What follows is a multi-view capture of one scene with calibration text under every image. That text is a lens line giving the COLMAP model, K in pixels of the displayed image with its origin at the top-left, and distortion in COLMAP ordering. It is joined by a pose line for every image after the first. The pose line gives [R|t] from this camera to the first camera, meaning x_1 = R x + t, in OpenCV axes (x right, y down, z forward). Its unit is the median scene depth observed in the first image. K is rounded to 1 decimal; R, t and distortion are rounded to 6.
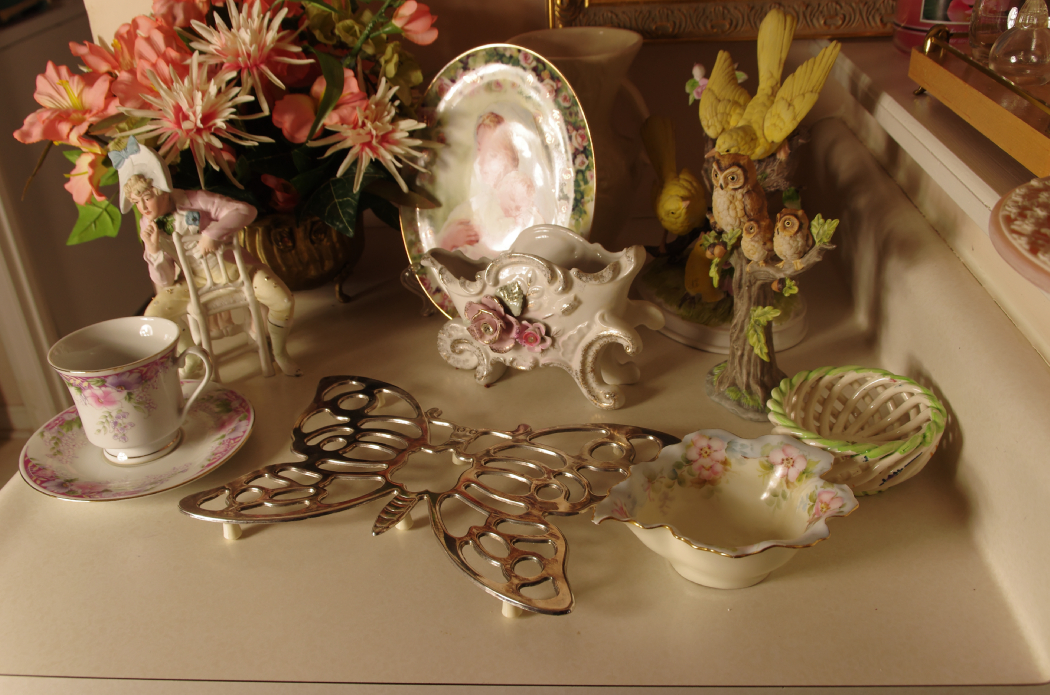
lens RADIAL K [[982.9, 0, 525.0], [0, 982.9, 357.8], [0, 0, 1]] dist [-0.018645, 0.000000]
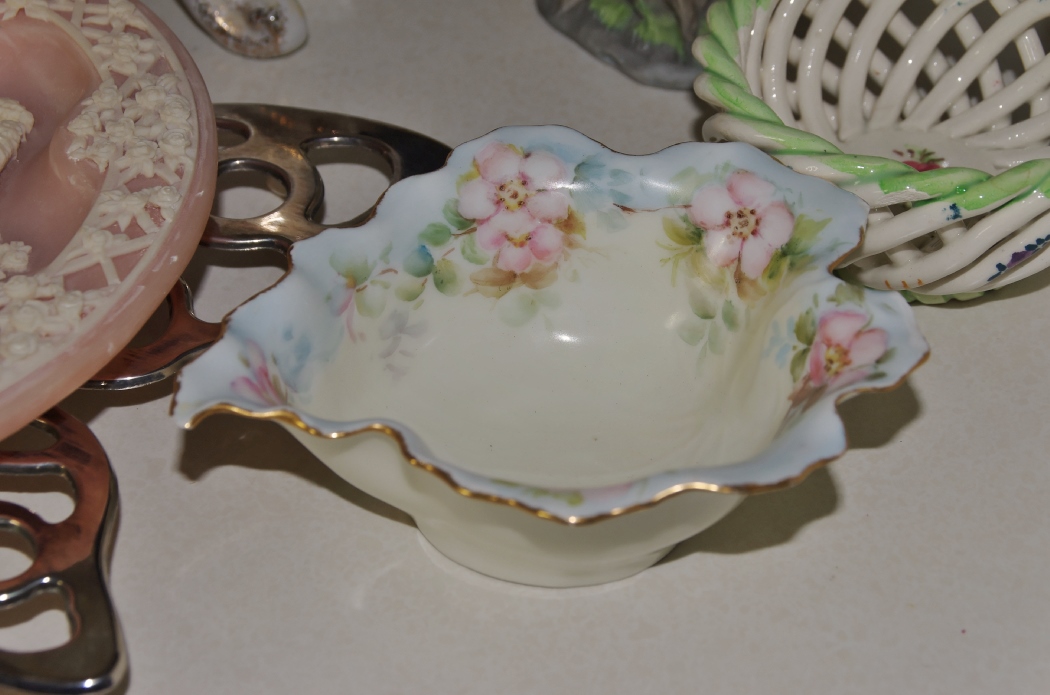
lens RADIAL K [[2251.1, 0, 524.9], [0, 2251.1, 347.5], [0, 0, 1]] dist [-0.080681, 0.000000]
pose [[0.989957, -0.028439, 0.138481, 0.067072], [-0.001006, 0.978115, 0.208063, -0.015409], [-0.141368, -0.206112, 0.968263, 0.189728]]
